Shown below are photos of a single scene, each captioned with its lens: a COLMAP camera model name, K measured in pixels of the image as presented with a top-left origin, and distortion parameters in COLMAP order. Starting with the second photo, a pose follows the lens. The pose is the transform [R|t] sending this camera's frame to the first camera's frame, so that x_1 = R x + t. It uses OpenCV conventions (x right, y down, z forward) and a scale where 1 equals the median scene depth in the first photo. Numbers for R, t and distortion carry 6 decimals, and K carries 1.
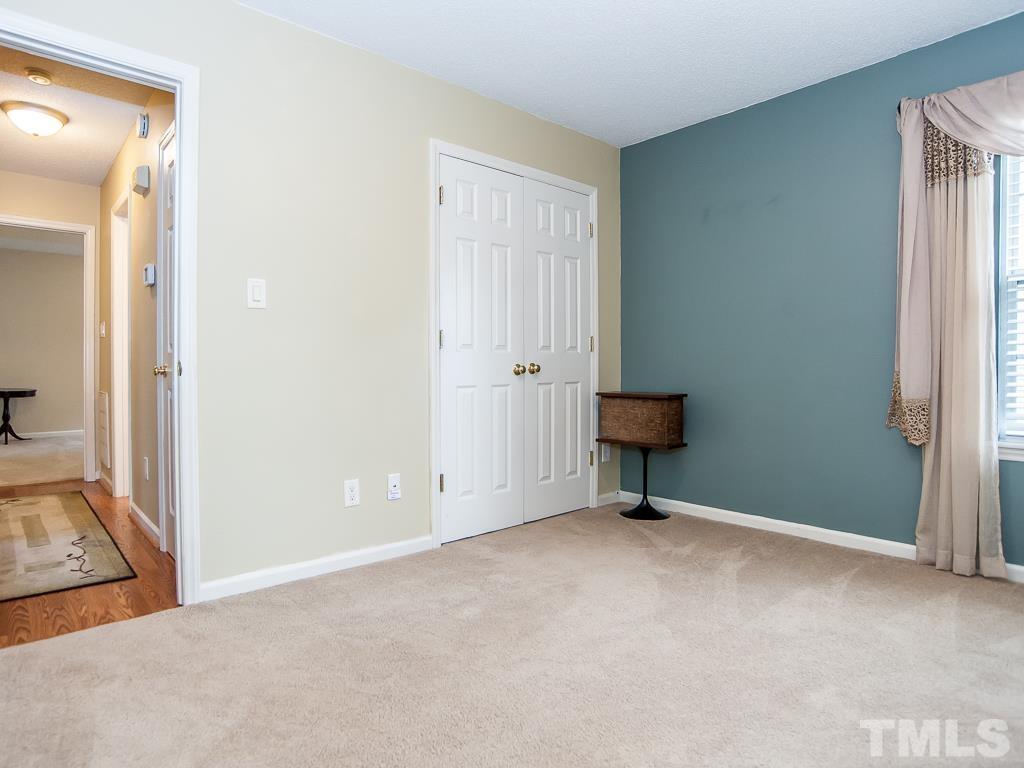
lens RADIAL K [[591.9, 0, 514.2], [0, 591.9, 373.3], [0, 0, 1]] dist [-0.089429, 0.051072]
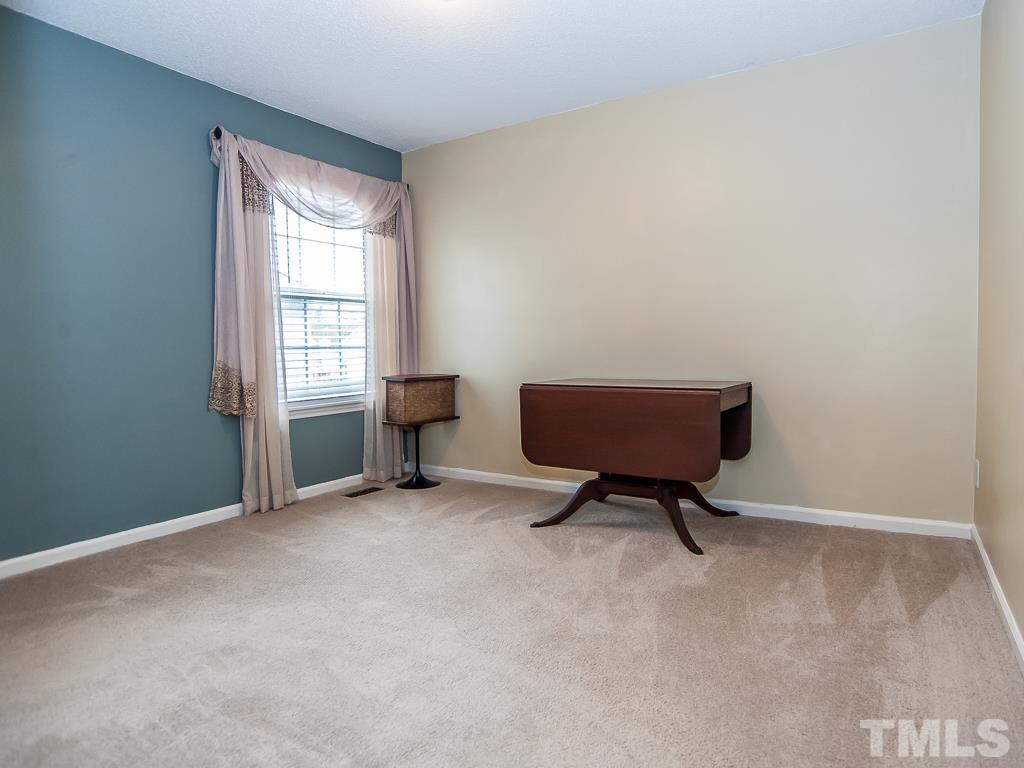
lens RADIAL K [[591.9, 0, 514.2], [0, 591.9, 373.3], [0, 0, 1]] dist [-0.089429, 0.051072]
pose [[-0.248546, -0.036082, 0.967948, -0.671929], [0.025416, 0.998719, 0.043755, -0.016147], [-0.968287, 0.035477, -0.247311, 0.782360]]
